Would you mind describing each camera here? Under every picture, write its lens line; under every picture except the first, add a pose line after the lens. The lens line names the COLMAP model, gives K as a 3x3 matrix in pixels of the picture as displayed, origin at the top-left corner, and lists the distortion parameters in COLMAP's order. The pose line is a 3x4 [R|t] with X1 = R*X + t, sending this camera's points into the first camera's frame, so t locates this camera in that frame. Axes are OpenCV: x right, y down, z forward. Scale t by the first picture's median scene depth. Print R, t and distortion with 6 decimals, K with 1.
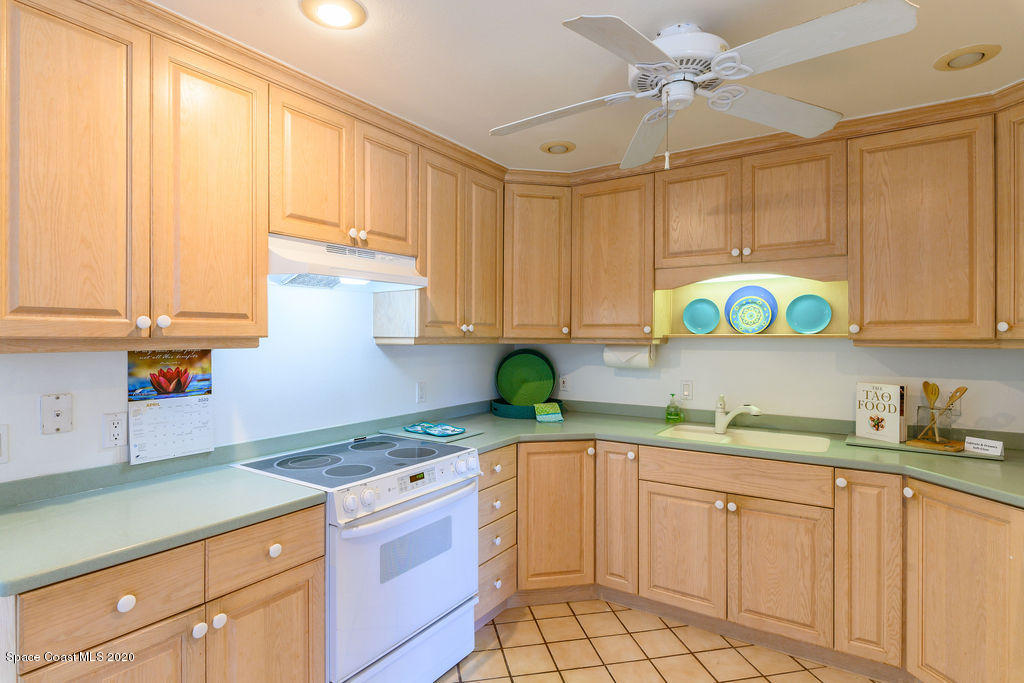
lens RADIAL K [[530.2, 0, 511.7], [0, 530.2, 338.5], [0, 0, 1]] dist [0.000652, -0.004760]
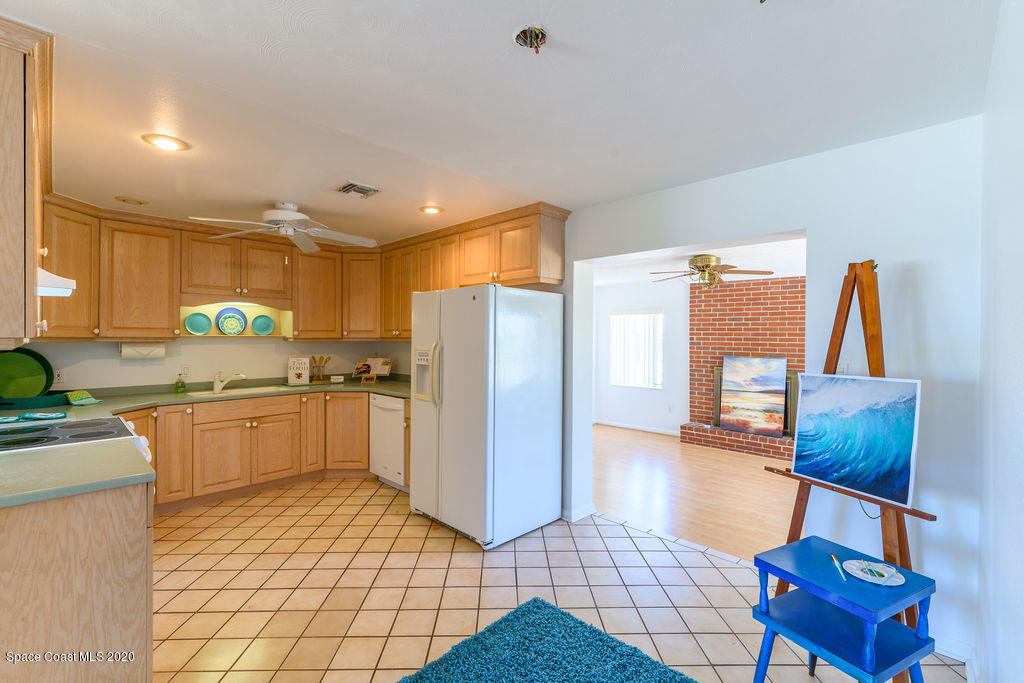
lens RADIAL K [[441.6, 0, 510.5], [0, 441.6, 339.7], [0, 0, 1]] dist [0.001597, -0.000541]
pose [[0.179879, -0.004981, 0.983676, -0.999276], [0.000044, 0.999987, 0.005056, -0.000777], [-0.983689, -0.000866, 0.179877, -0.212349]]
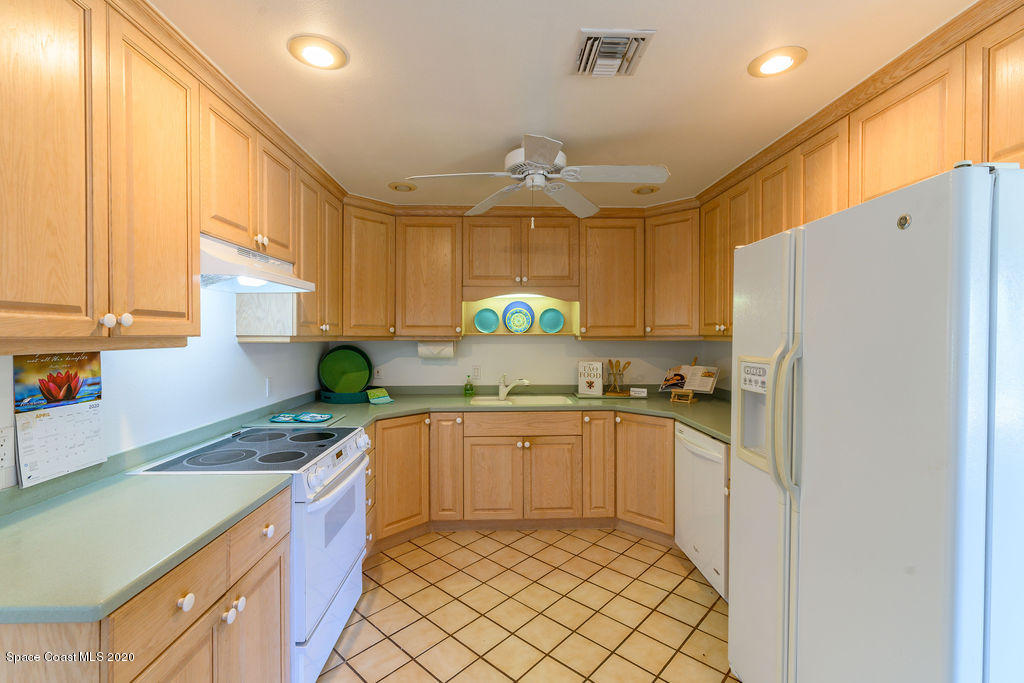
lens RADIAL K [[441.6, 0, 511.2], [0, 441.6, 338.4], [0, 0, 1]] dist [0.001597, -0.000541]
pose [[0.811111, -0.006602, 0.584855, -0.371317], [0.003281, 0.999972, 0.006738, -0.001741], [-0.584883, -0.003547, 0.811110, -0.018296]]
